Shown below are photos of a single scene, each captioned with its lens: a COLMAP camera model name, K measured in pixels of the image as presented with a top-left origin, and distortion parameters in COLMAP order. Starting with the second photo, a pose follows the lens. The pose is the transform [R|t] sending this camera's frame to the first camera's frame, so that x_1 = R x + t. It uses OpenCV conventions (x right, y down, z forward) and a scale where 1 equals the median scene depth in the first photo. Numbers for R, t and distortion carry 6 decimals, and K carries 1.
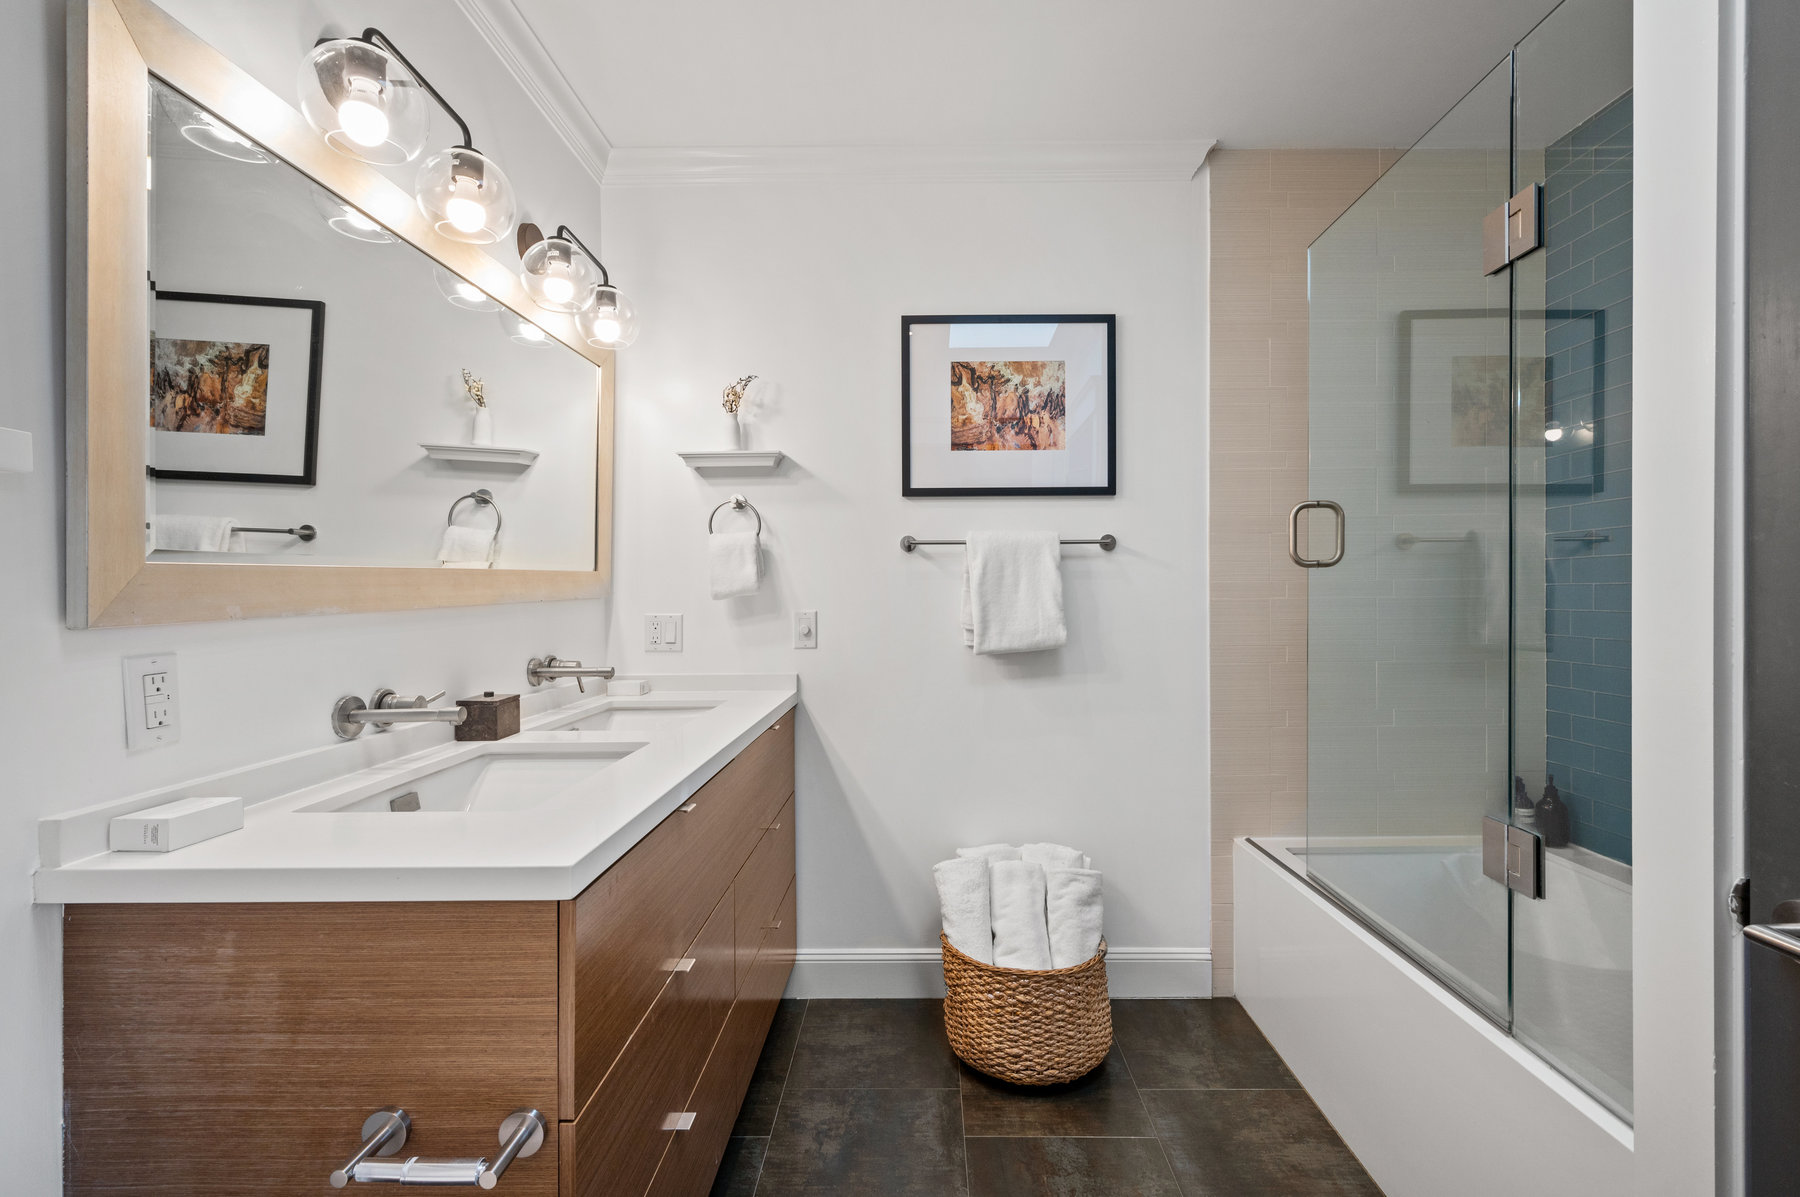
lens RADIAL K [[850.8, 0, 910.1], [0, 850.8, 600.8], [0, 0, 1]] dist [0.005517, -0.002561]
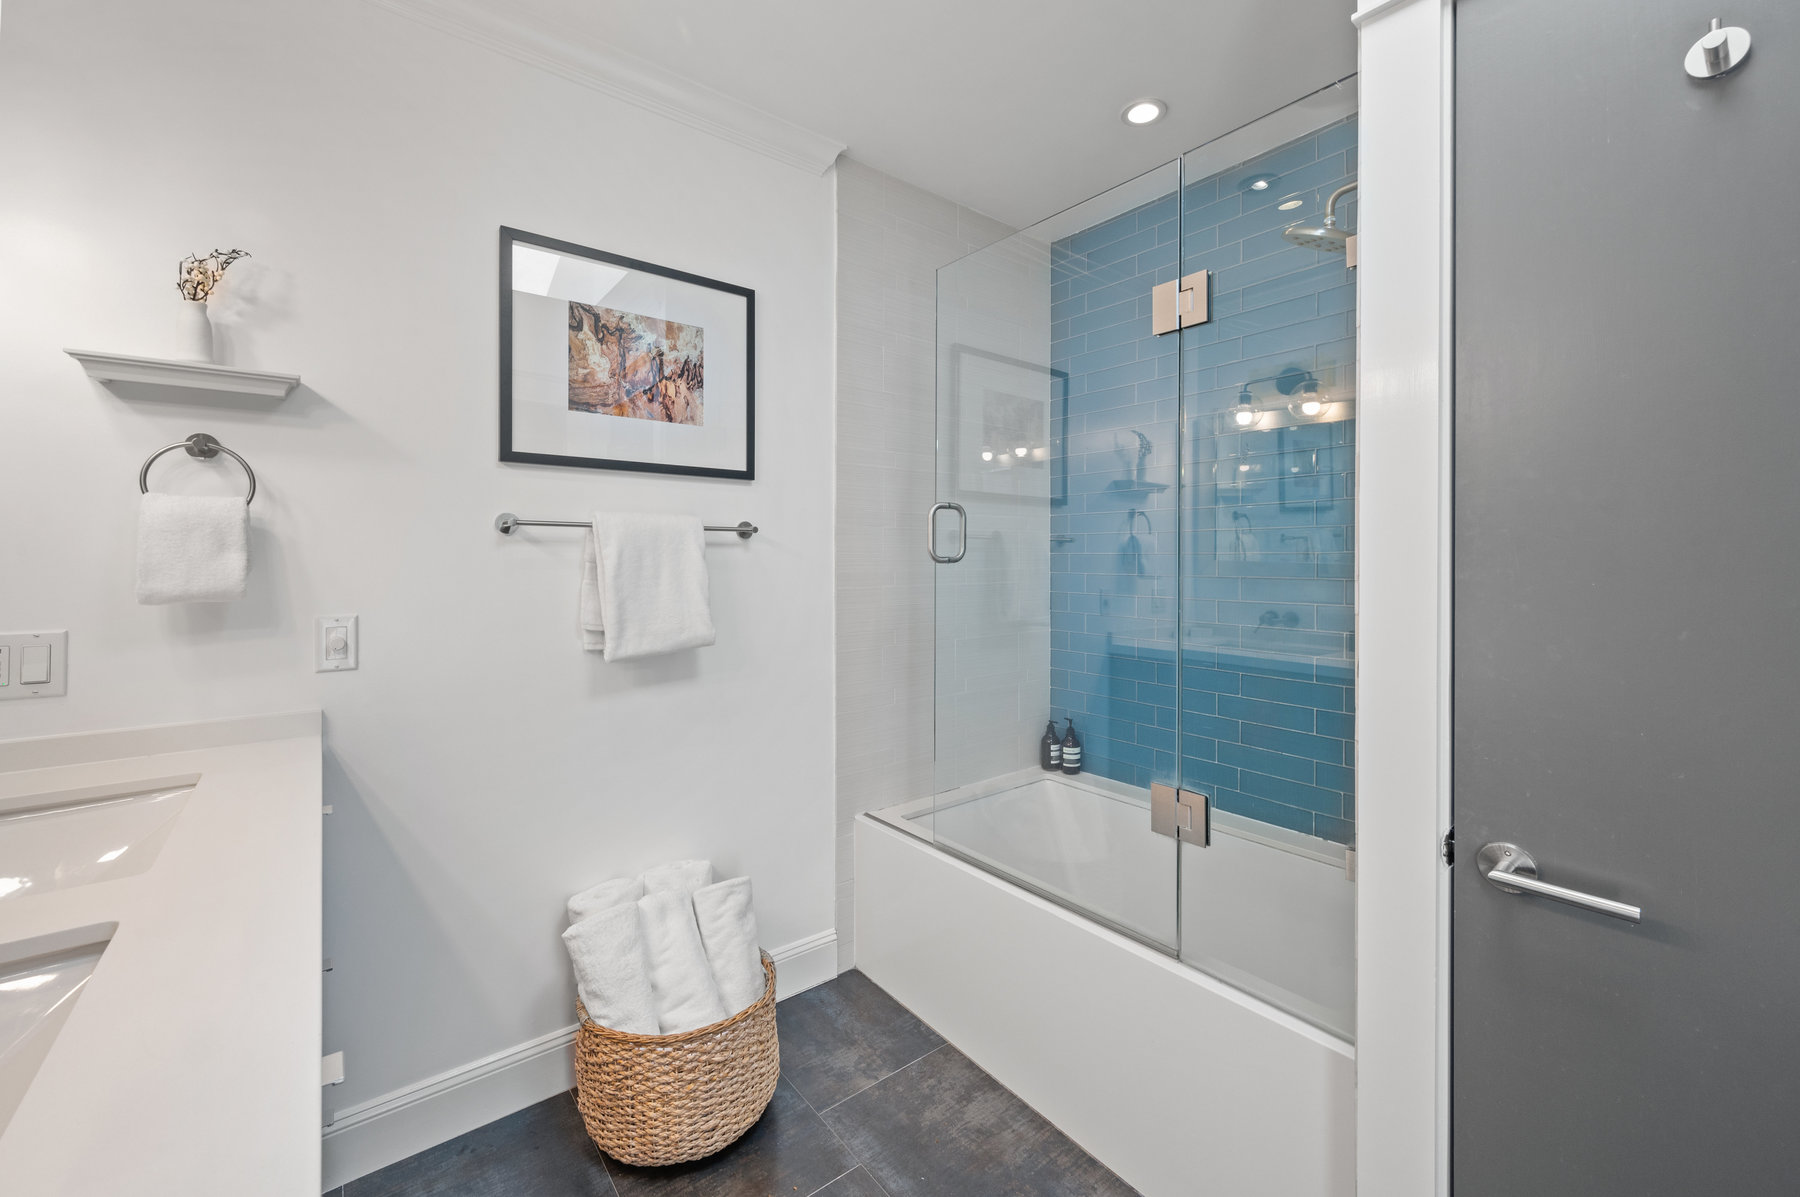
lens RADIAL K [[743.0, 0, 891.0], [0, 743.0, 555.1], [0, 0, 1]] dist [0.000427, 0.000846]
pose [[0.761398, 0.006710, 0.648251, -0.178382], [-0.005099, 0.999977, -0.004362, -0.038059], [-0.648265, 0.000016, 0.761415, 0.269278]]
